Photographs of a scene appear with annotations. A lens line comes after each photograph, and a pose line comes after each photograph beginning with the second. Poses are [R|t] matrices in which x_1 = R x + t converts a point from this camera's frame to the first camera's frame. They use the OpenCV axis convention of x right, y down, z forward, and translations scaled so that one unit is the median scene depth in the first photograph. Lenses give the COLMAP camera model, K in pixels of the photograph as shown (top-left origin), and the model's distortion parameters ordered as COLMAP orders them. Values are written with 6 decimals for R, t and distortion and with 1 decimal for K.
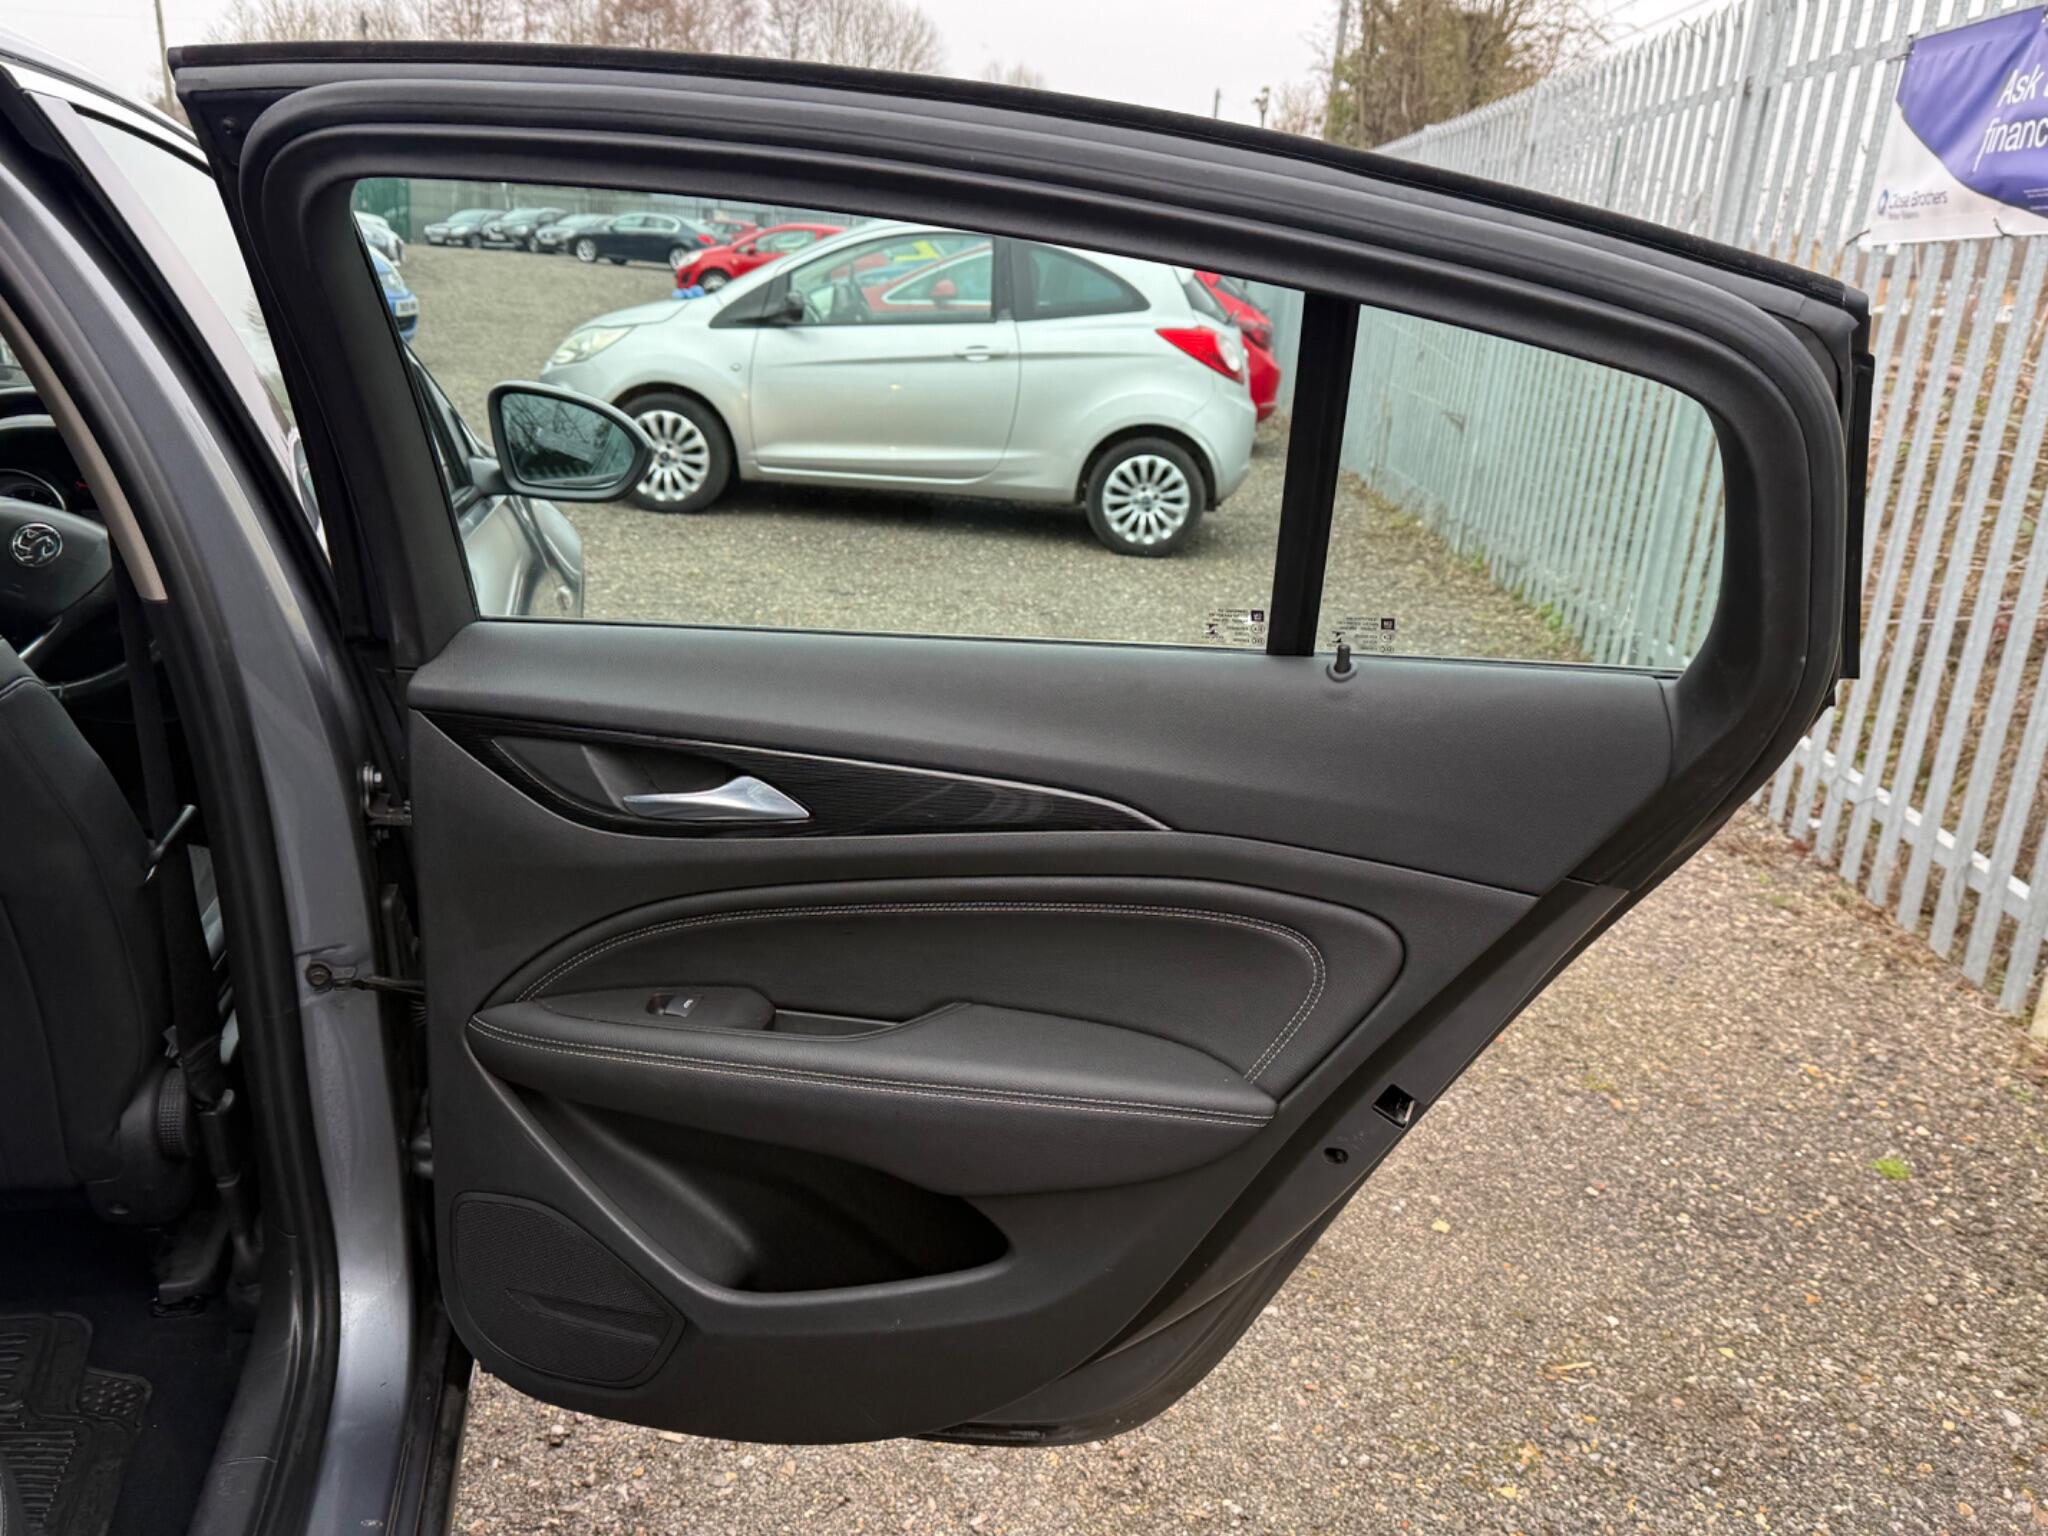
lens RADIAL K [[1640.5, 0, 1012.8], [0, 1640.5, 761.0], [0, 0, 1]] dist [0.057869, -0.063520]
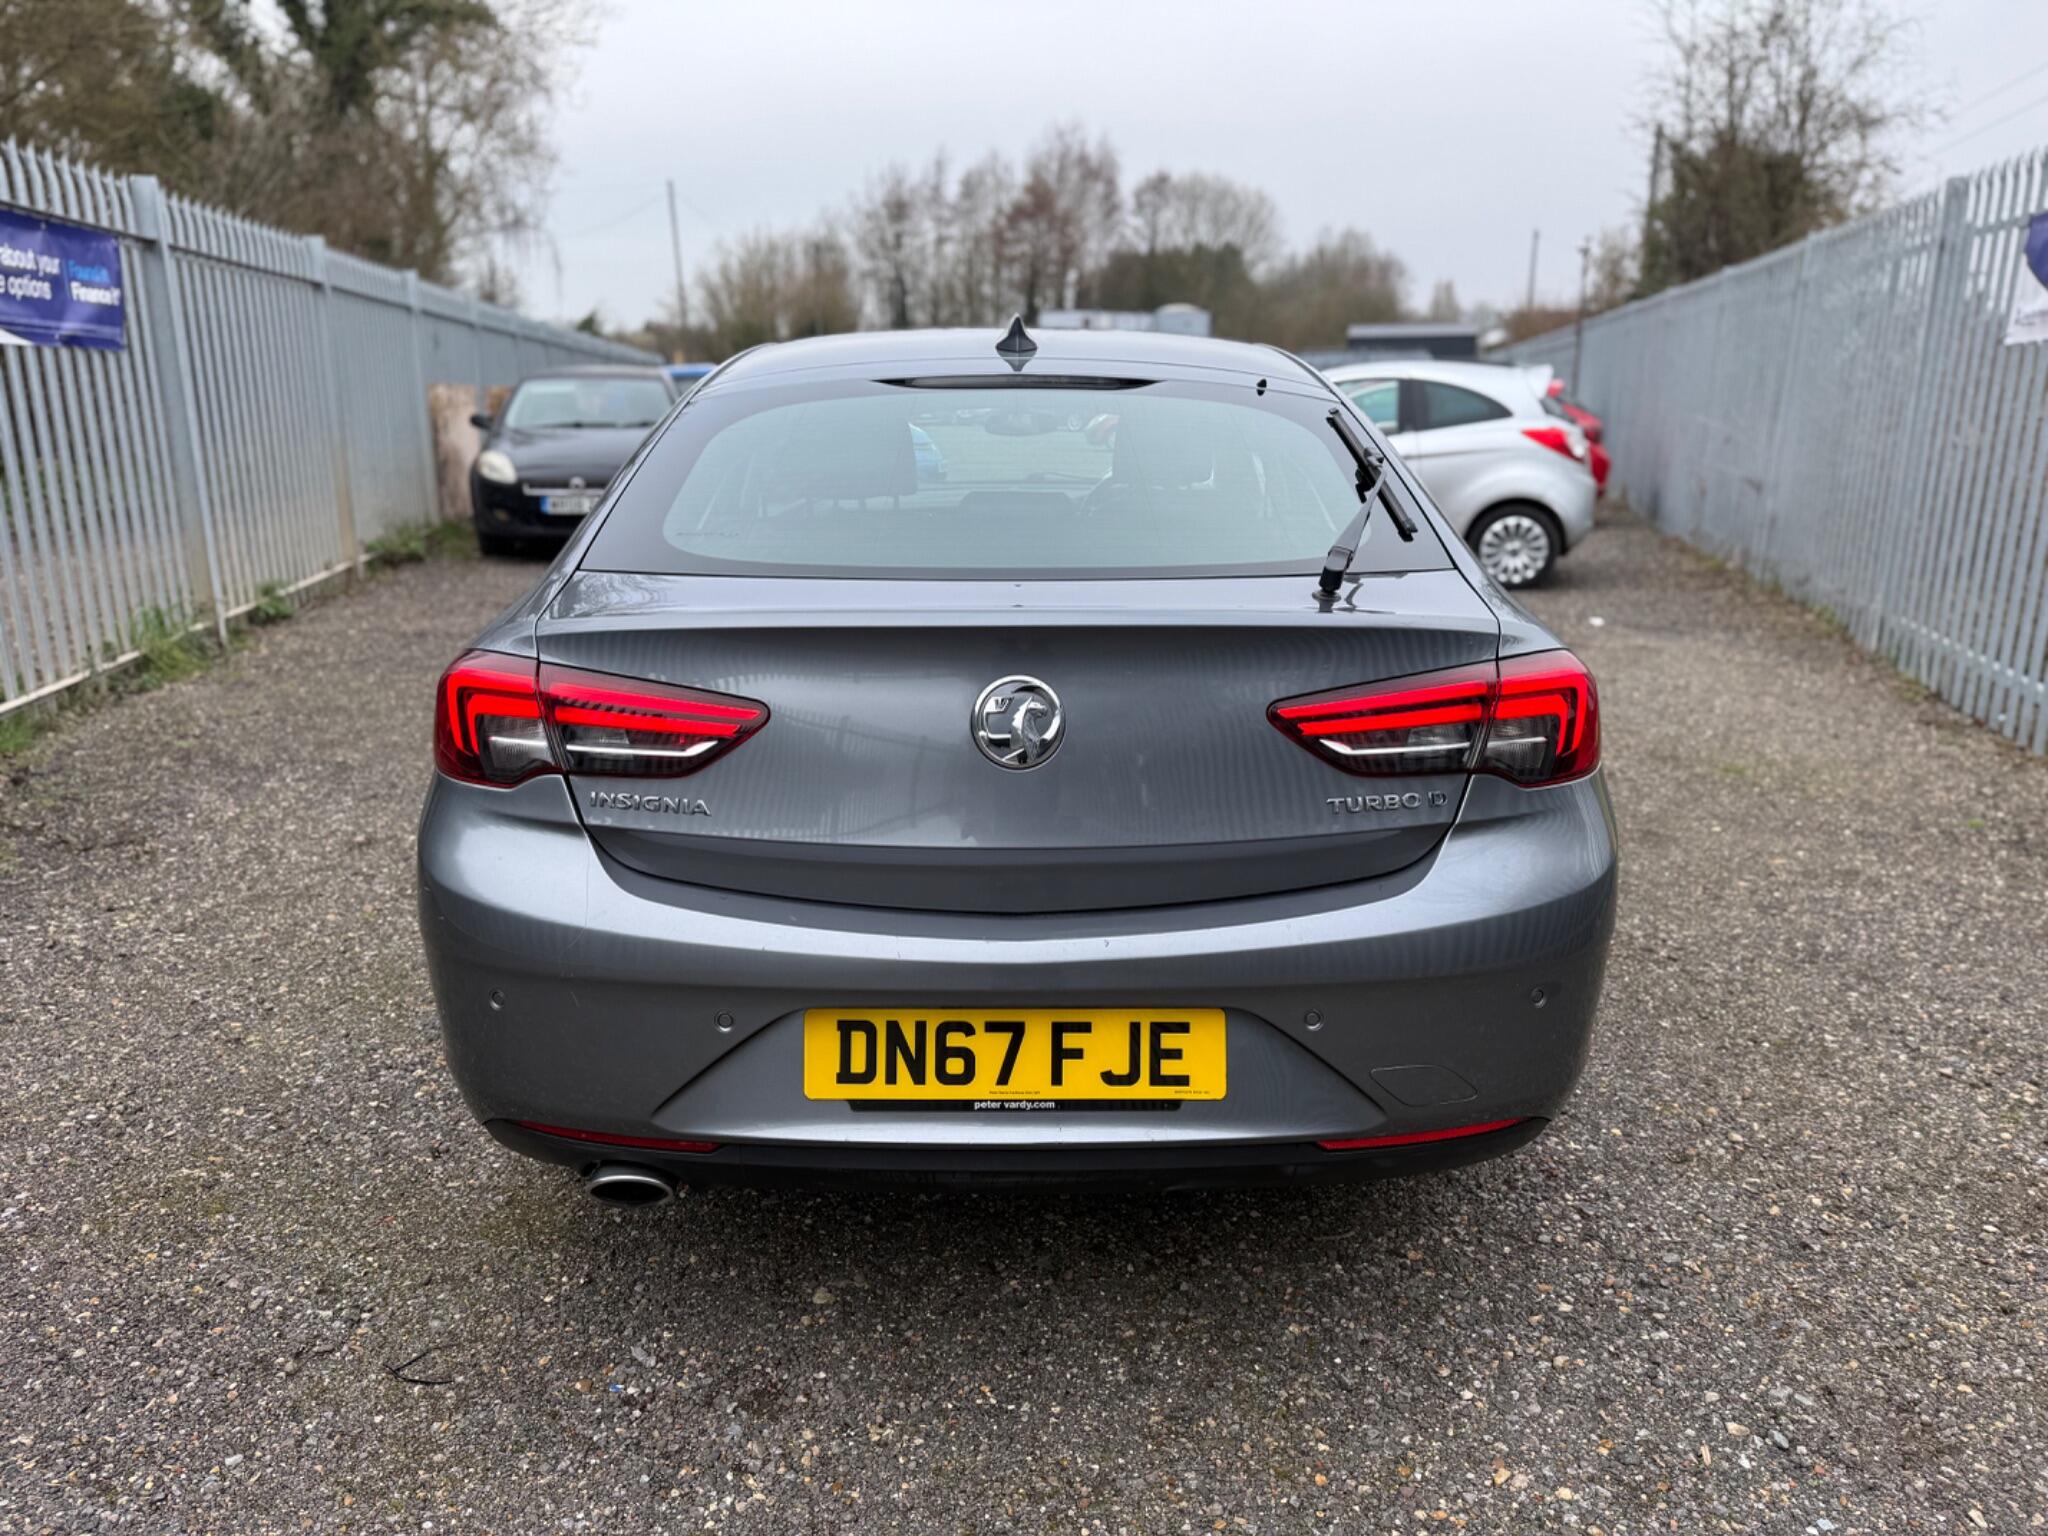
lens RADIAL K [[1468.9, 0, 1010.9], [0, 1468.9, 761.8], [0, 0, 1]] dist [0.052982, -0.057258]
pose [[0.974931, -0.019117, -0.221686, -0.061739], [0.006089, 0.998221, -0.059304, 0.094276], [0.222425, 0.056468, 0.973313, -0.319623]]
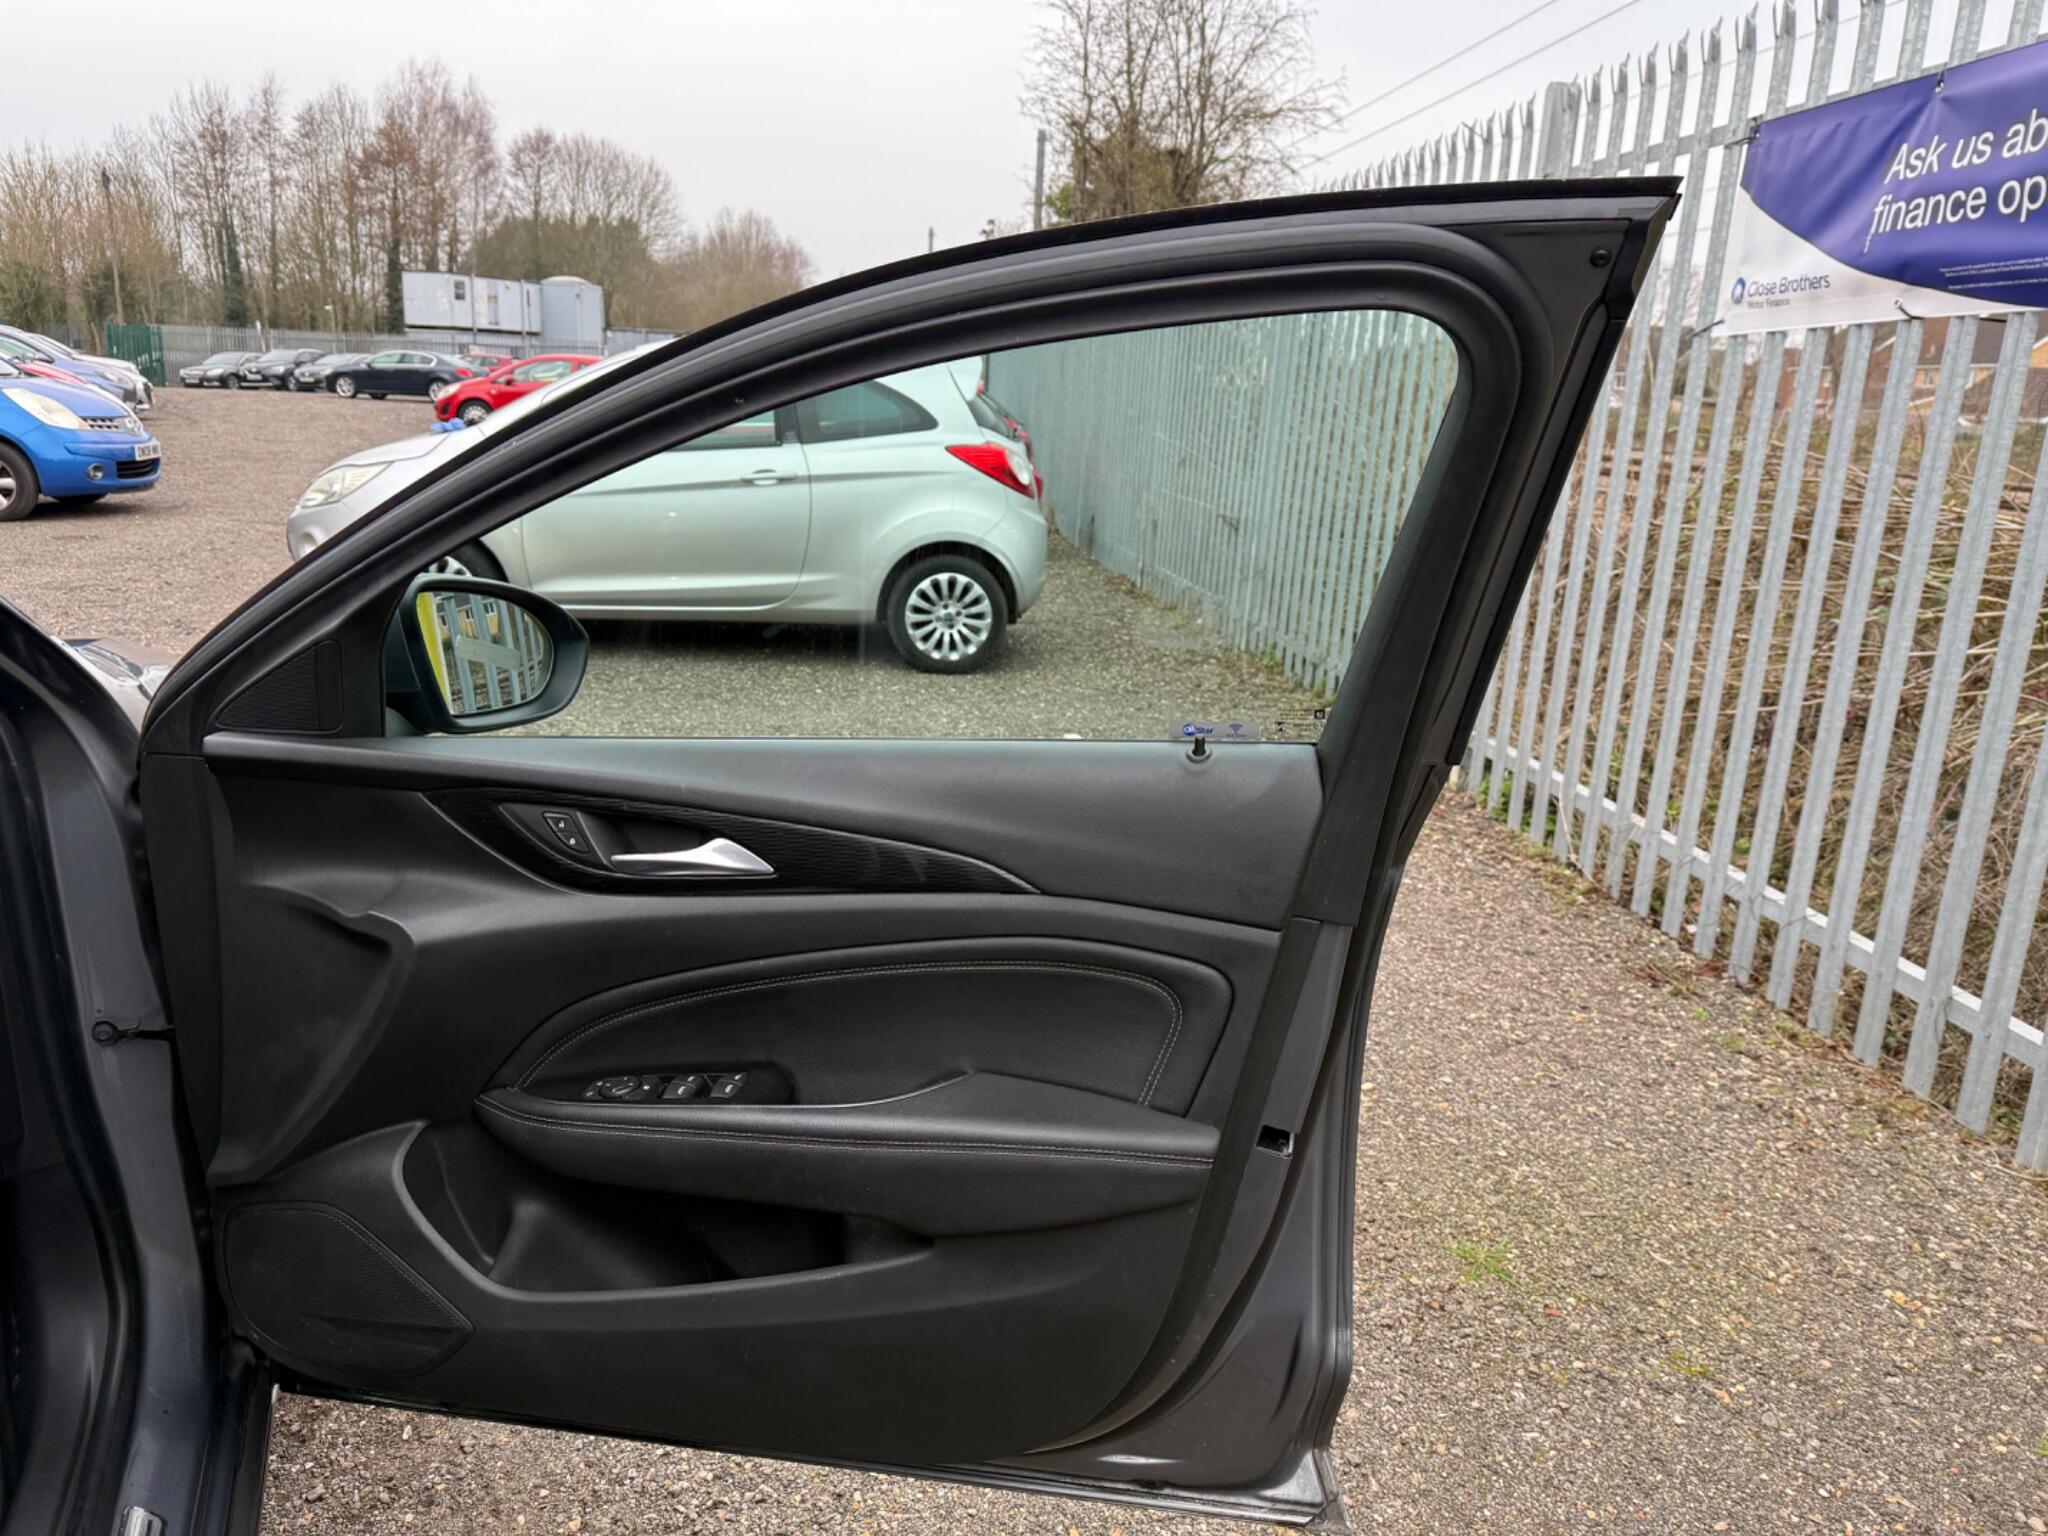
lens RADIAL K [[1468.9, 0, 1010.2], [0, 1468.9, 775.5], [0, 0, 1]] dist [0.052982, -0.057258]
pose [[0.985742, -0.073501, 0.151359, -0.022697], [0.078444, 0.996555, -0.026938, -0.036841], [-0.148857, 0.038427, 0.988112, 0.123551]]
